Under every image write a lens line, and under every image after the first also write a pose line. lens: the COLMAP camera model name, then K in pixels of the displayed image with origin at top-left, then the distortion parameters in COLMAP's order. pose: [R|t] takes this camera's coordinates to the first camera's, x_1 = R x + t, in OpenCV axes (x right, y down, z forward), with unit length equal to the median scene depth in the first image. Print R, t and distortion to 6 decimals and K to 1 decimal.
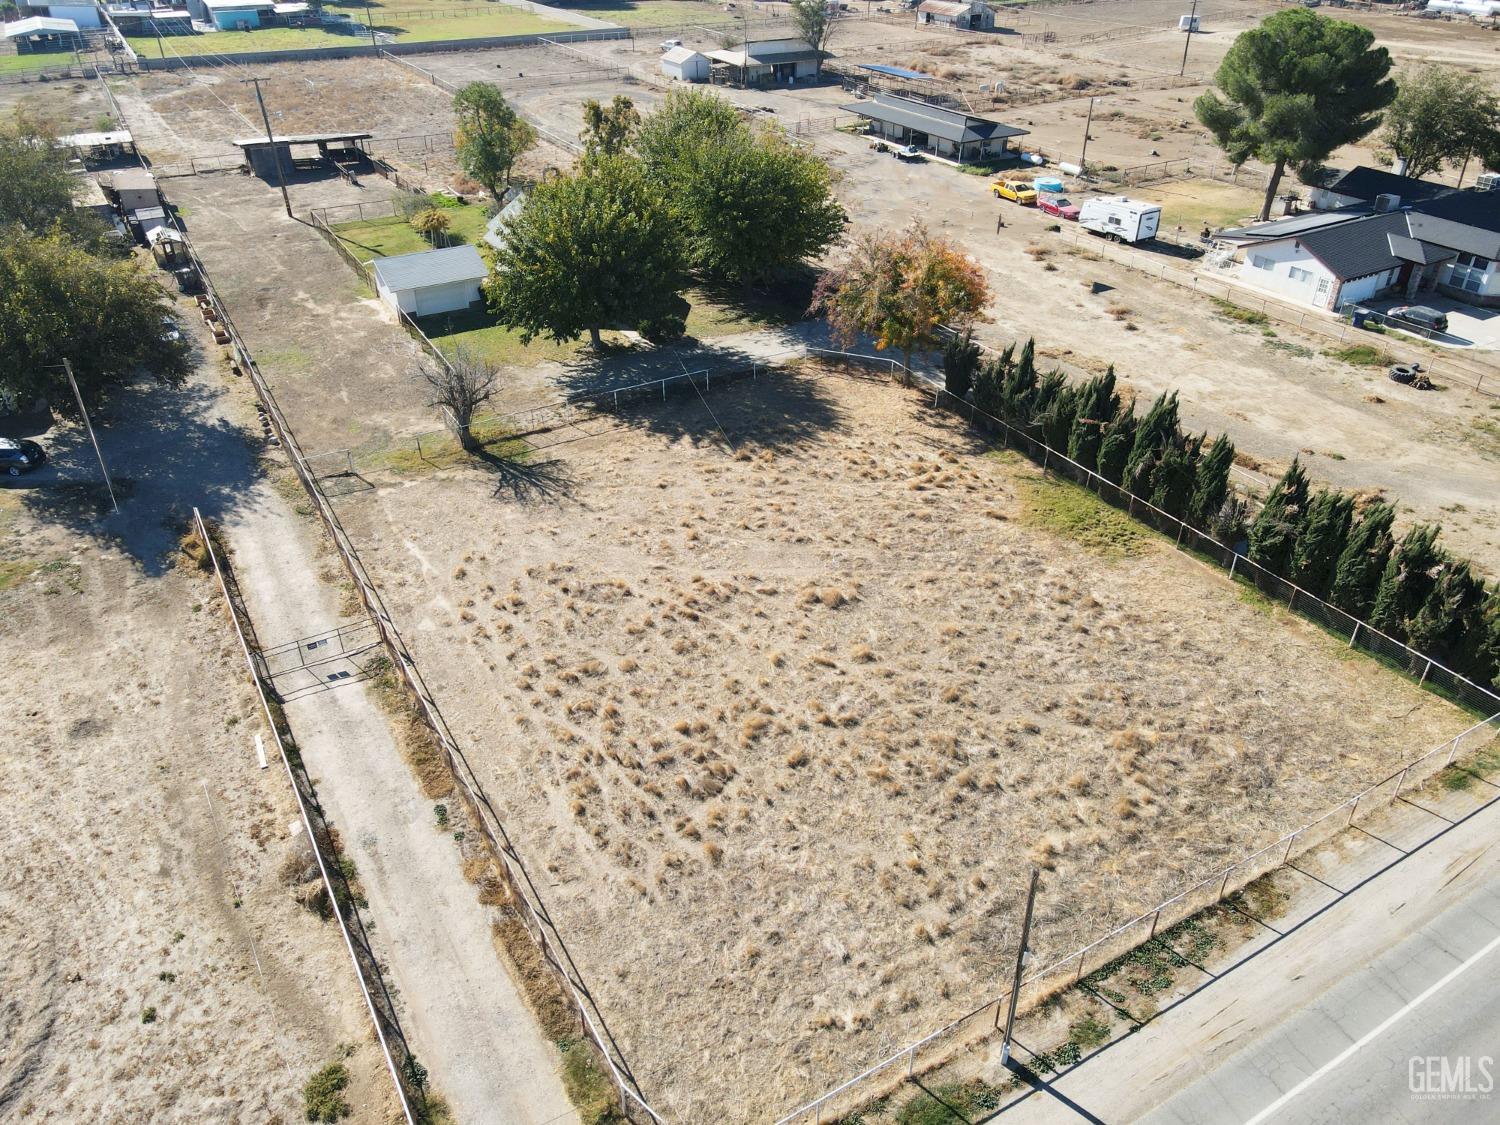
lens RADIAL K [[1094.1, 0, 736.2], [0, 1094.1, 560.0], [0, 0, 1]] dist [0.002498, 0.025035]
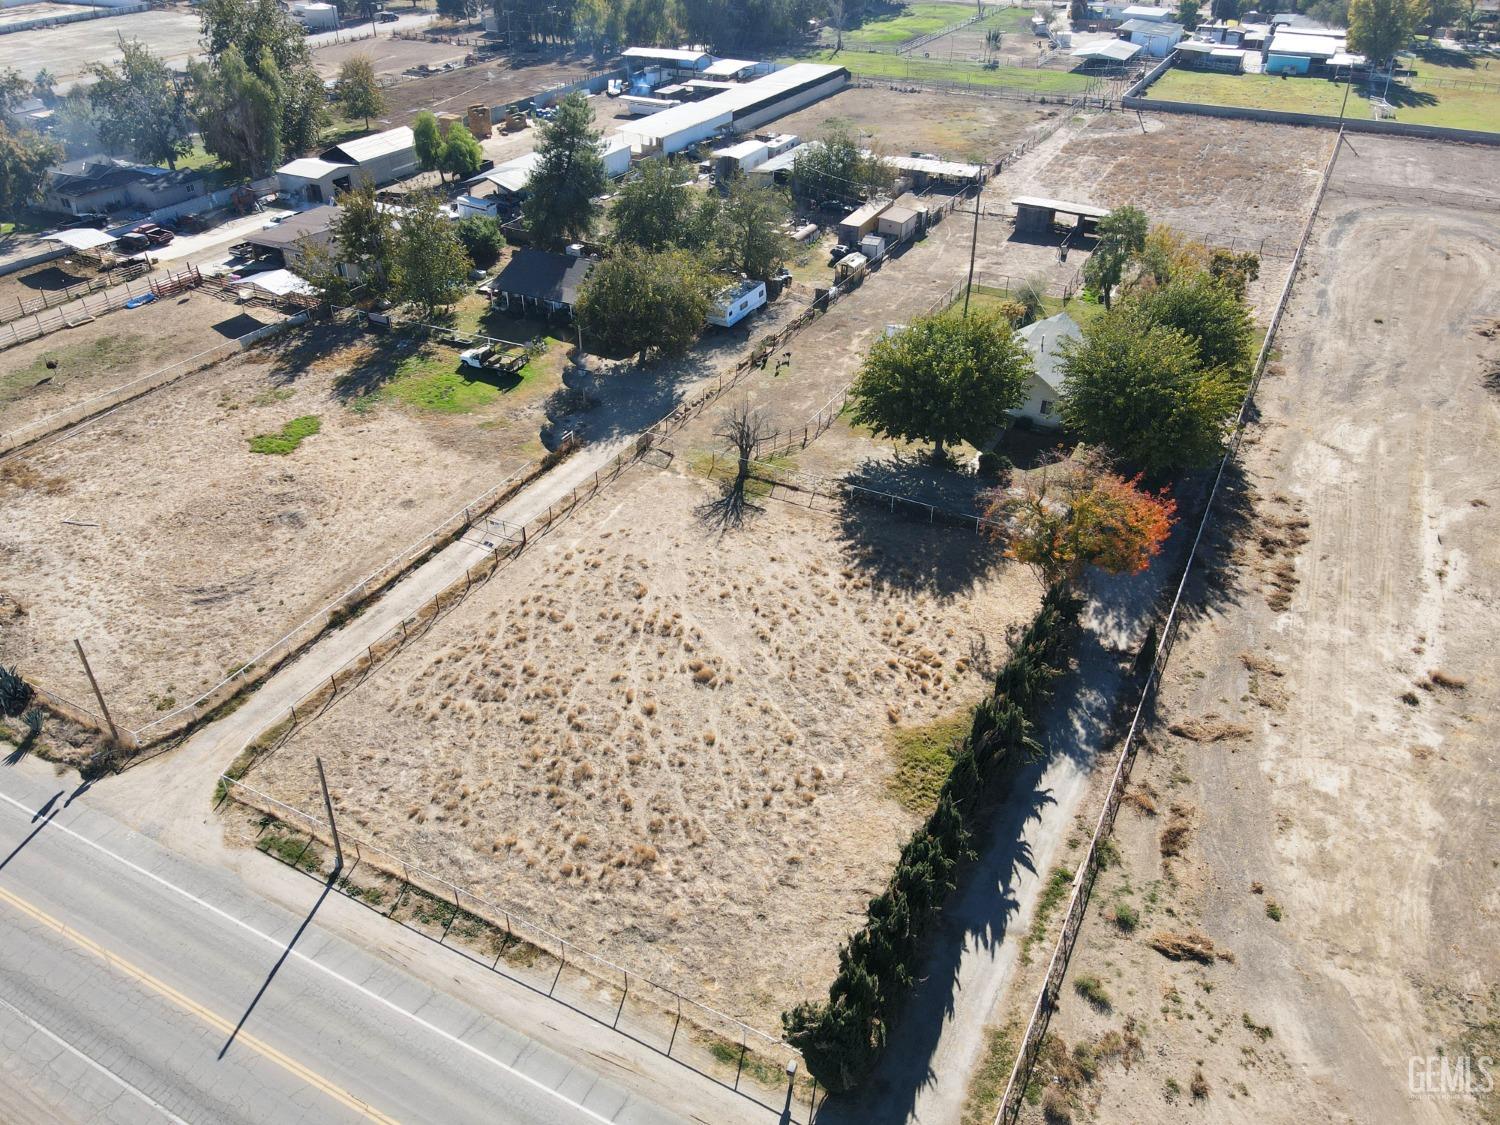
lens RADIAL K [[1094.1, 0, 736.2], [0, 1094.1, 560.0], [0, 0, 1]] dist [0.002498, 0.025035]
pose [[0.532940, 0.472907, -0.701665, 0.883429], [-0.457063, 0.858747, 0.231621, -0.372745], [0.712088, 0.197265, 0.673808, 0.092590]]
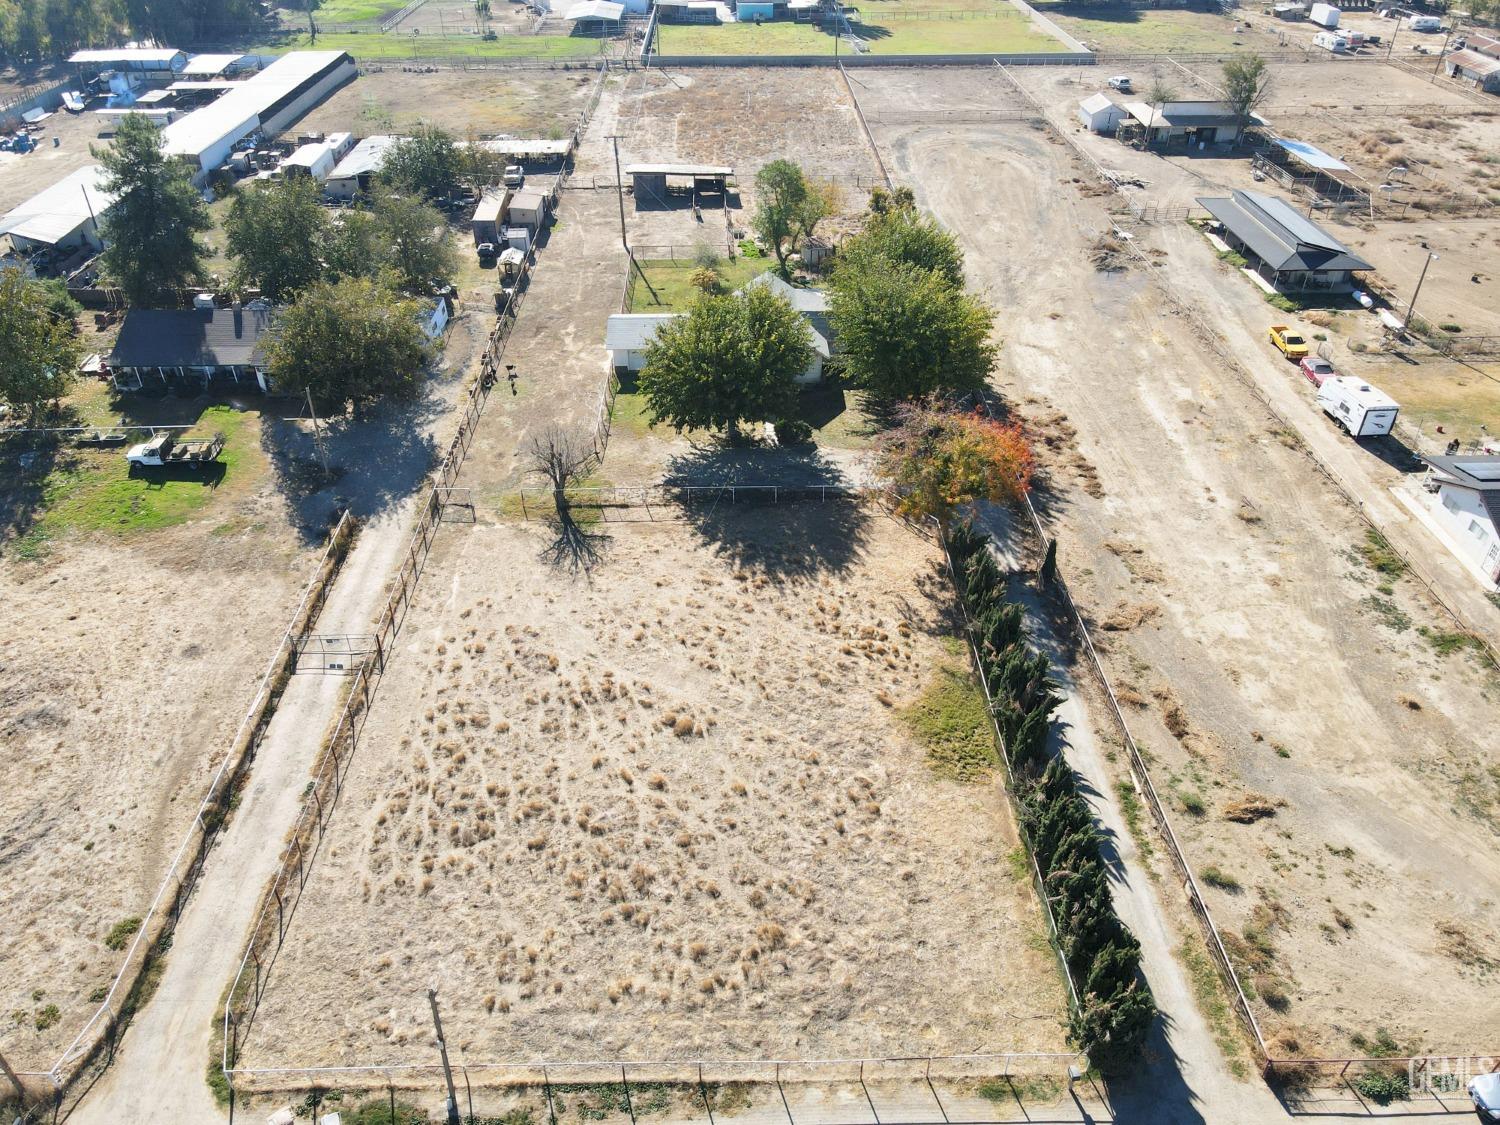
lens RADIAL K [[1094.1, 0, 736.2], [0, 1094.1, 560.0], [0, 0, 1]] dist [0.002498, 0.025035]
pose [[0.875351, 0.279138, -0.394769, 0.515159], [-0.259933, 0.960165, 0.102557, -0.257273], [0.407671, 0.012840, 0.913039, -0.085742]]
